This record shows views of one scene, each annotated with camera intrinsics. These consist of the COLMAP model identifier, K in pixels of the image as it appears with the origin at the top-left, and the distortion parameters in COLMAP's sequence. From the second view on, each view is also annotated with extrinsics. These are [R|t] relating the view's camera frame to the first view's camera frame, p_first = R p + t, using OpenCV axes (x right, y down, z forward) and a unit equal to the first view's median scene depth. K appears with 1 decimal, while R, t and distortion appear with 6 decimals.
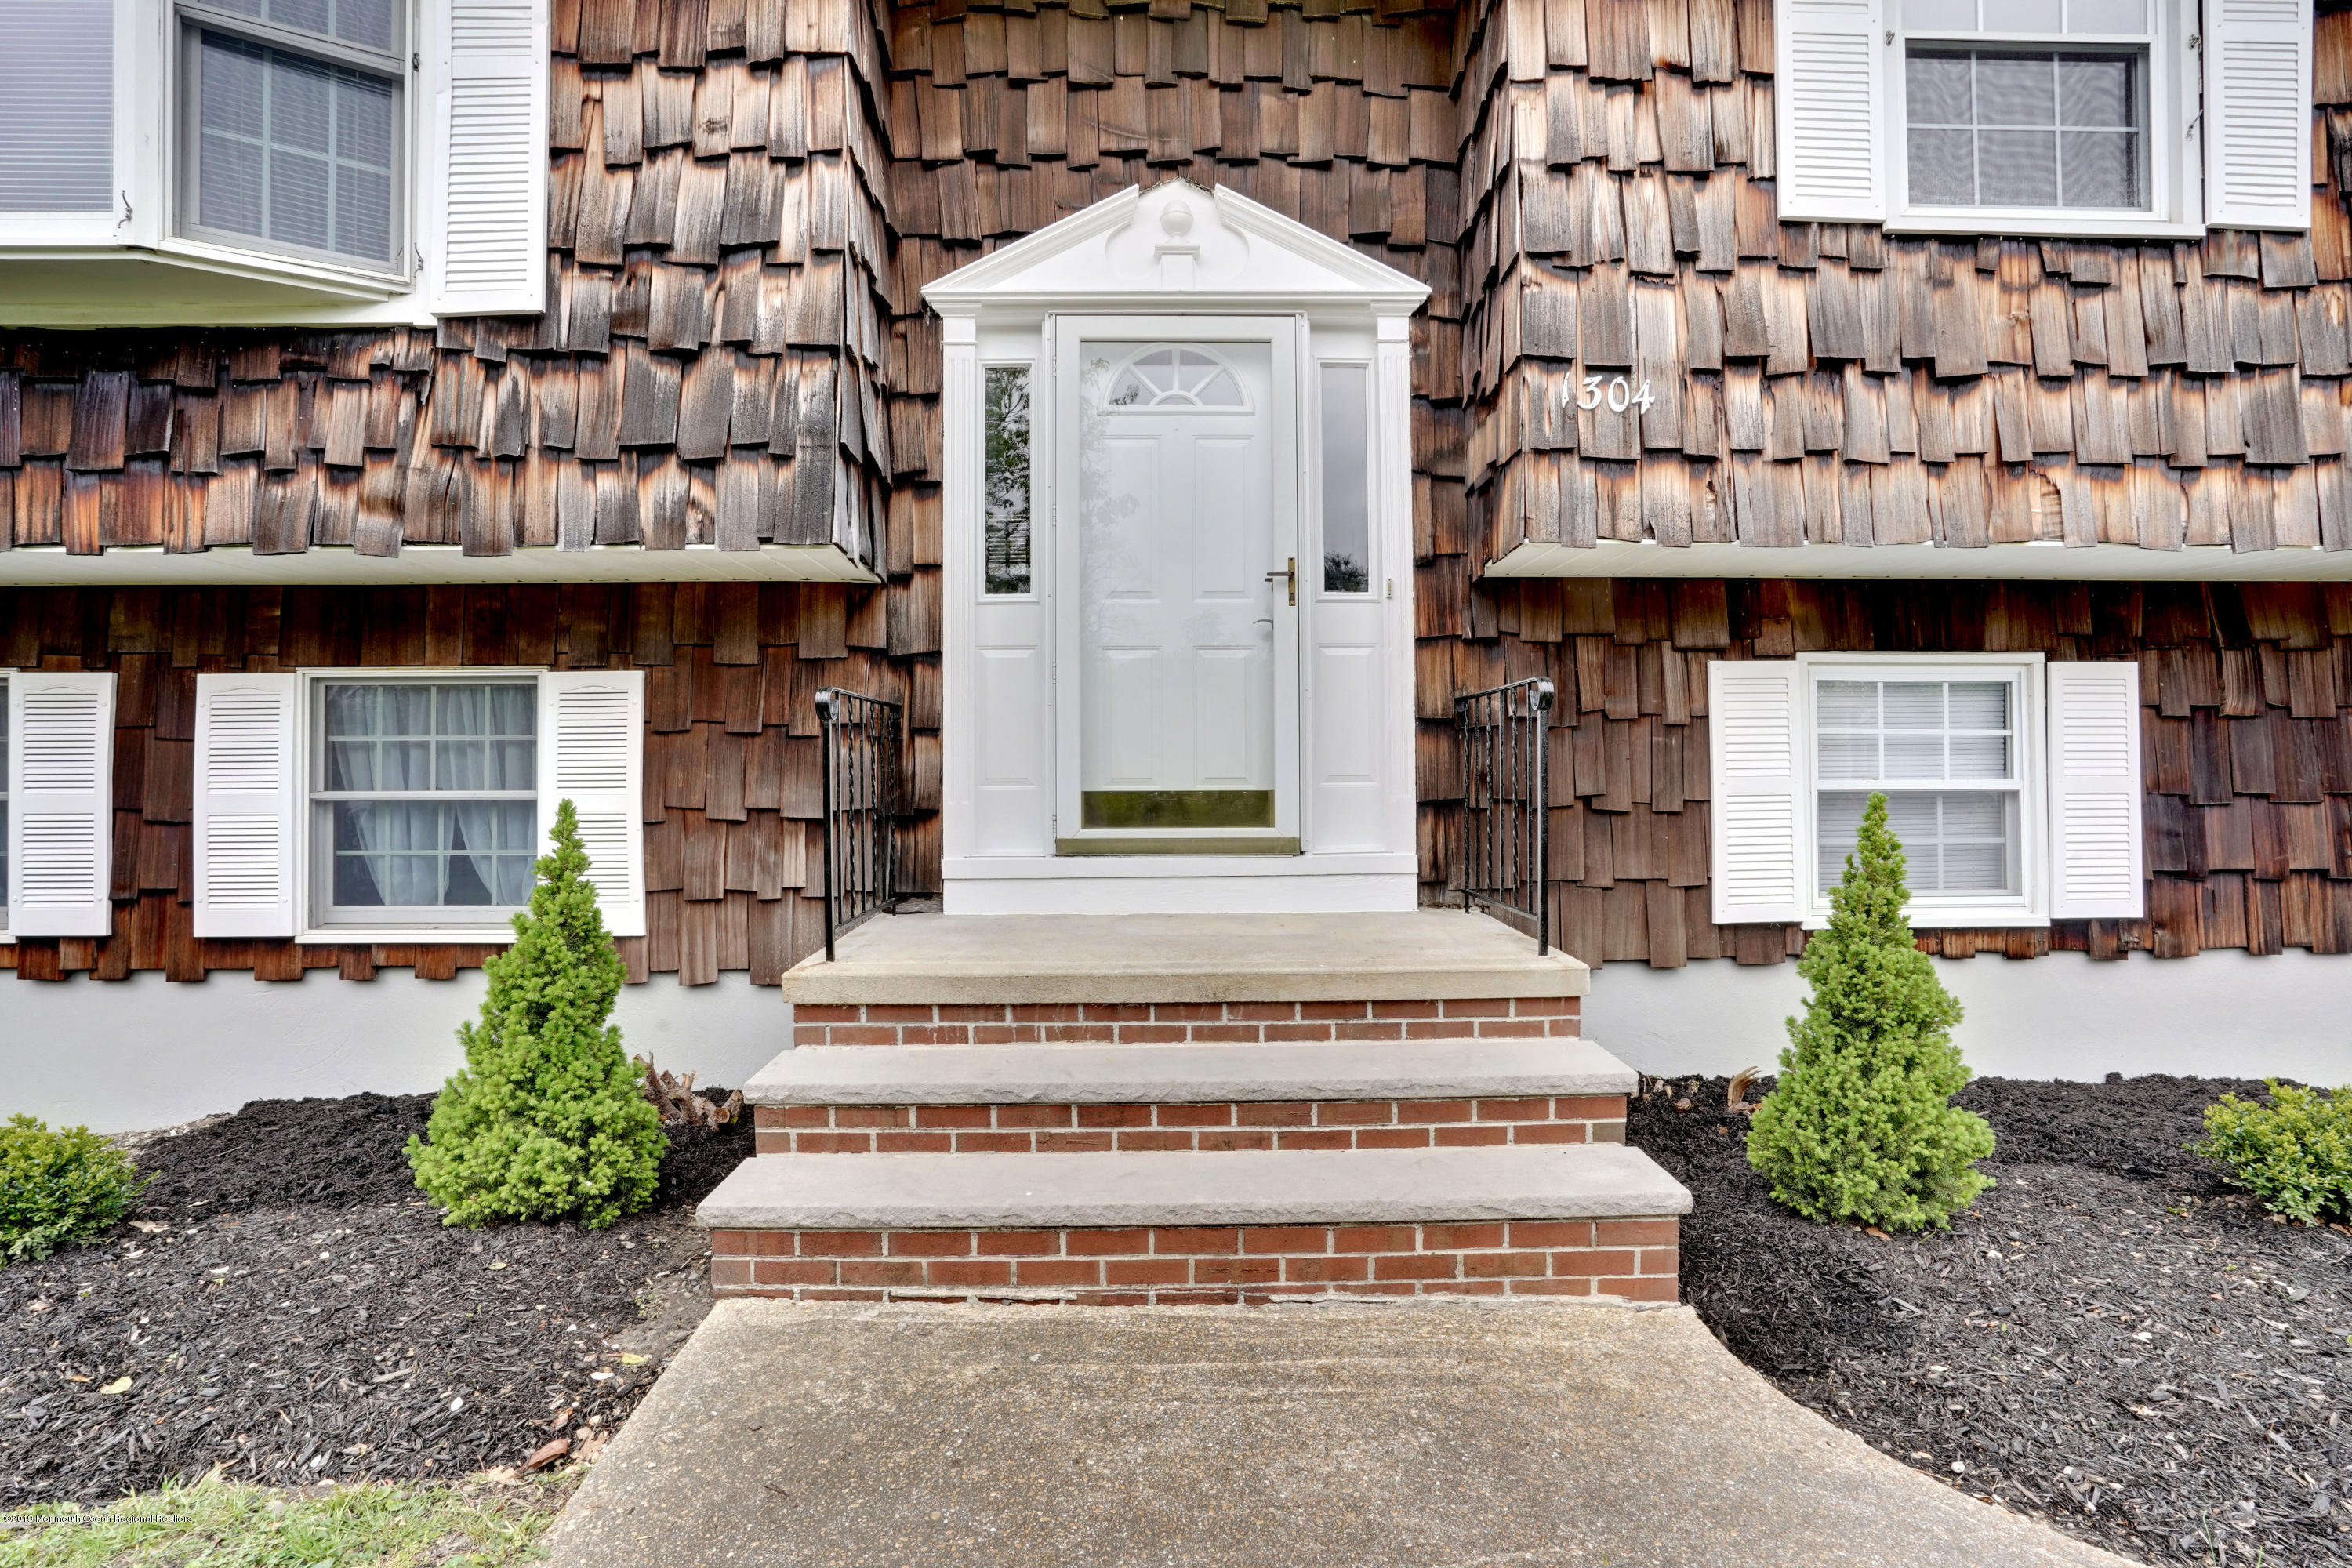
lens RADIAL K [[1107.0, 0, 1175.8], [0, 1107.0, 788.2], [0, 0, 1]] dist [-0.045633, 0.014442]
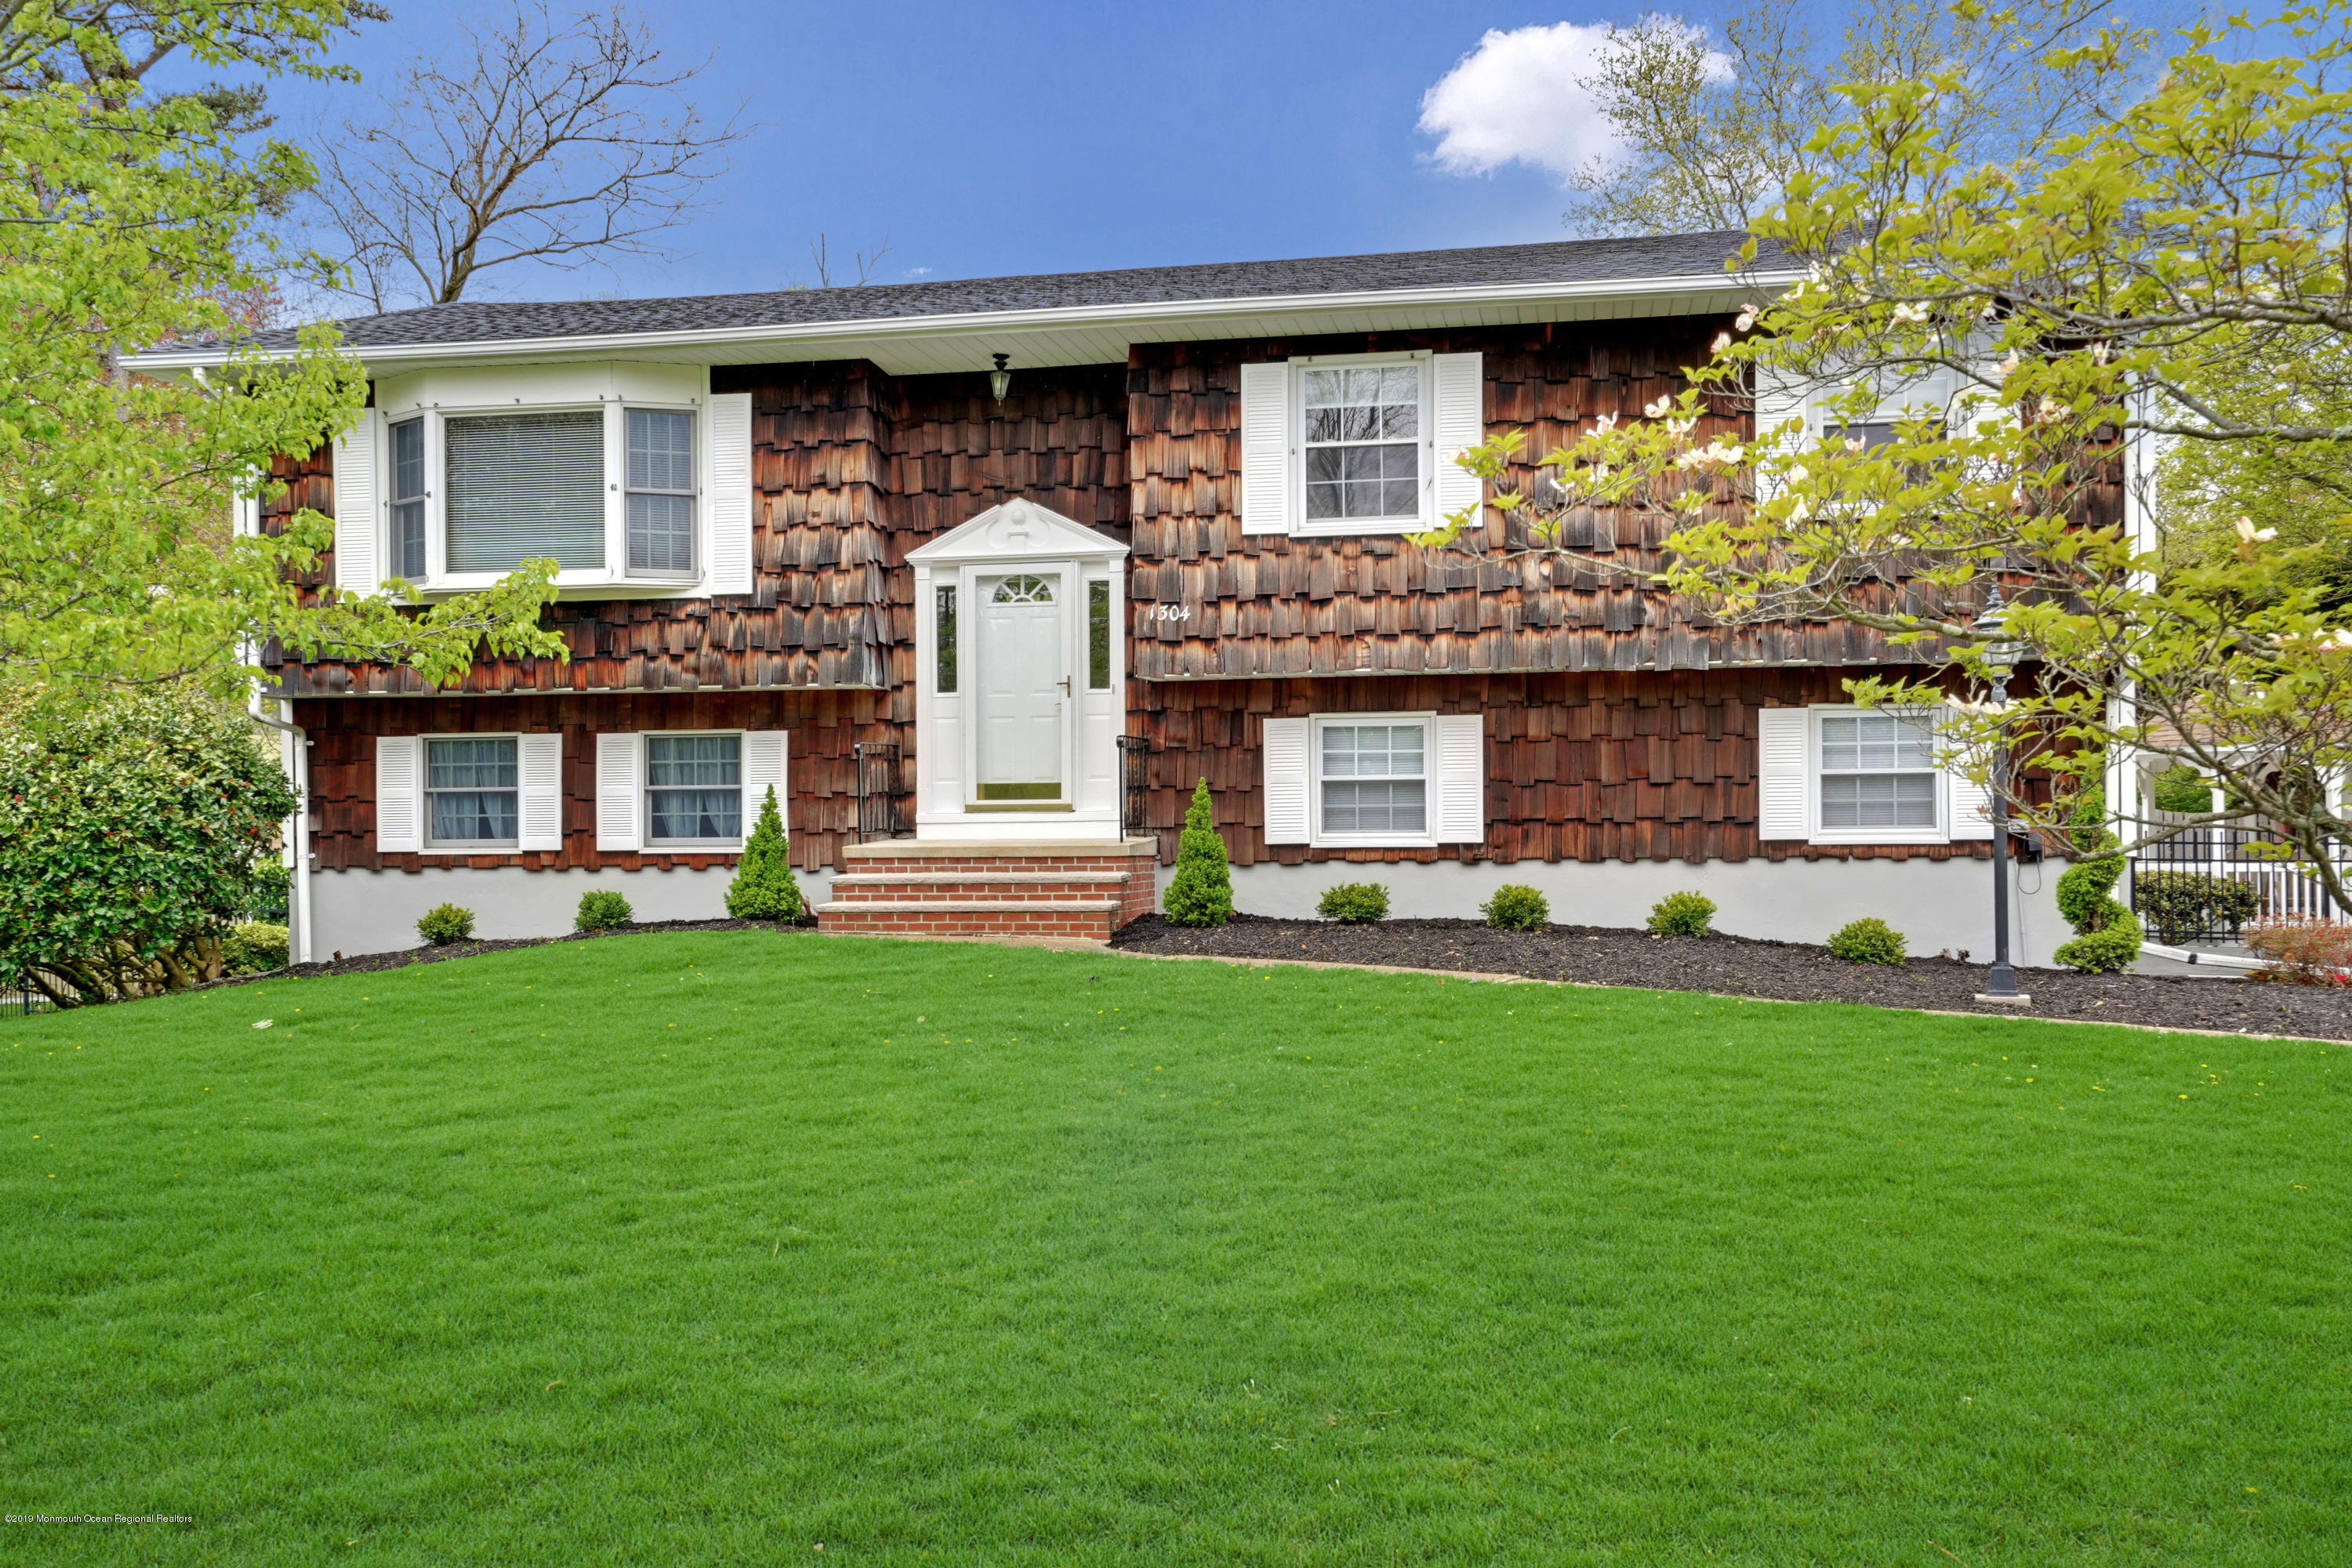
lens RADIAL K [[2085.3, 0, 1234.7], [0, 2085.3, 848.6], [0, 0, 1]] dist [0.014700, 0.022997]
pose [[0.980671, -0.001522, -0.195656, 1.250782], [0.003498, 0.999946, 0.009755, 0.095662], [0.195630, -0.010251, 0.980624, -3.021959]]
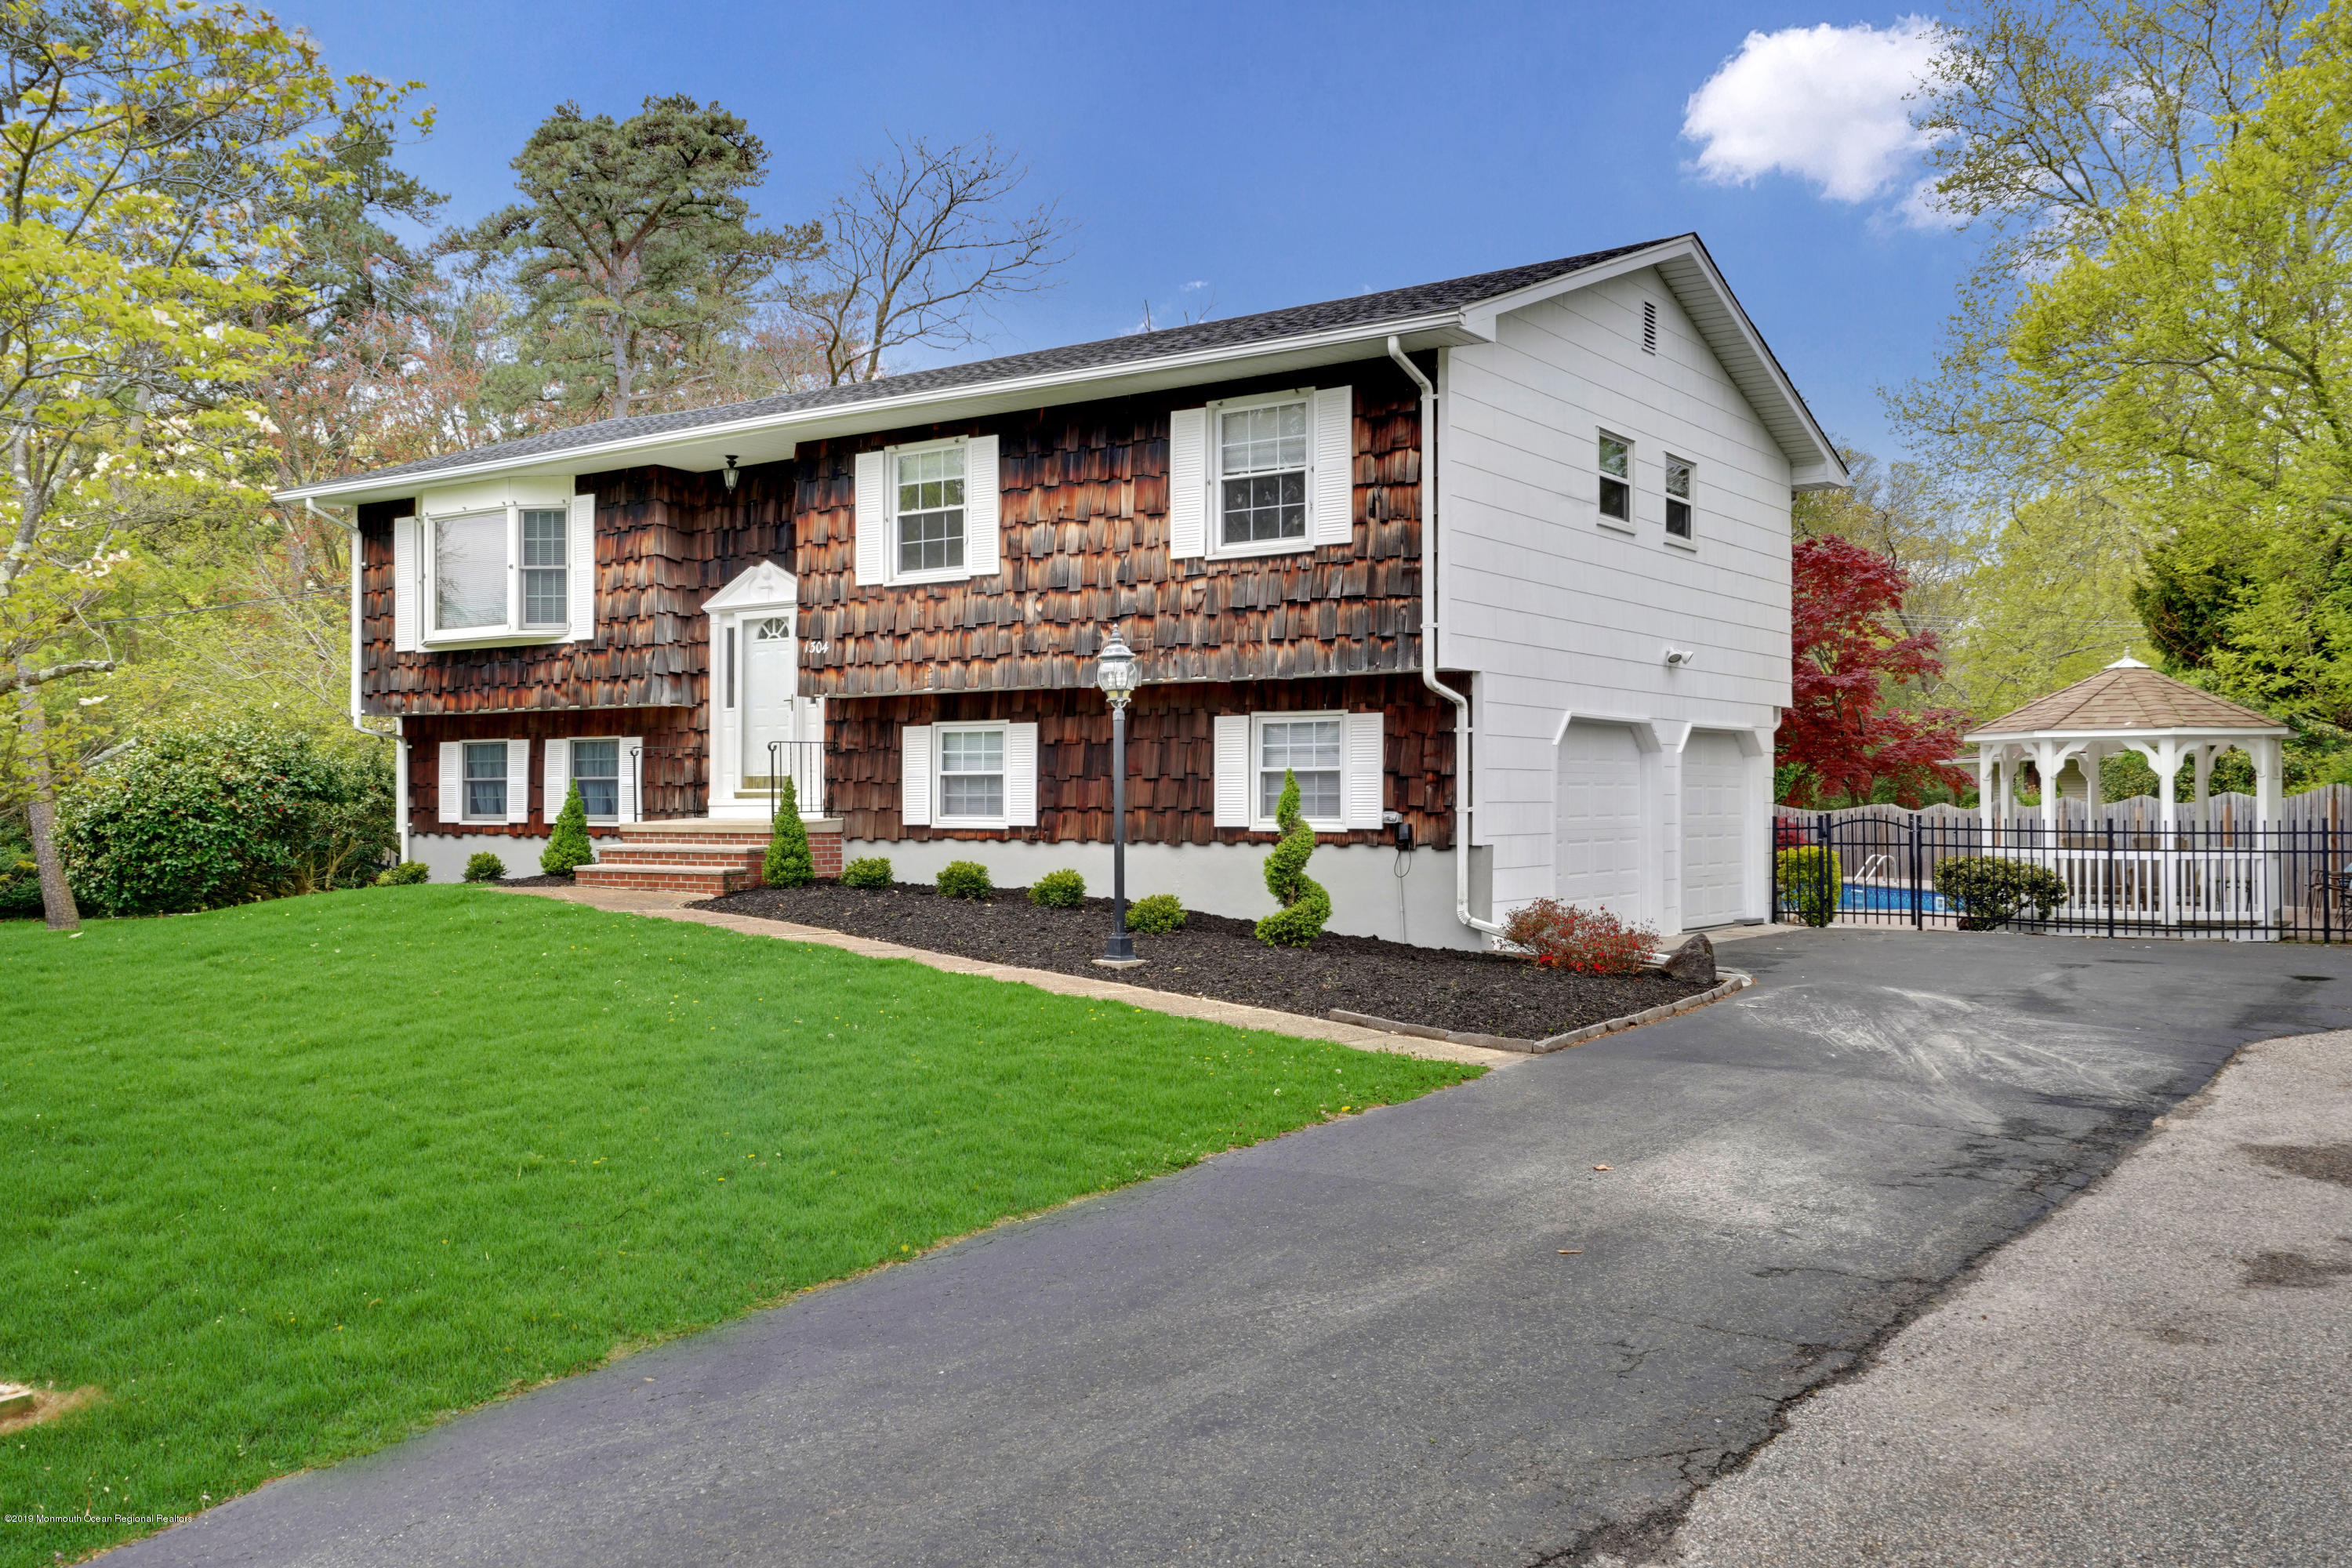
lens RADIAL K [[2085.3, 0, 1191.0], [0, 2085.3, 783.8], [0, 0, 1]] dist [0.014700, 0.022997]
pose [[0.803492, -0.001691, -0.595313, 4.205623], [-0.004169, 0.999955, -0.008467, 0.064432], [0.595300, 0.009286, 0.803450, -2.753466]]
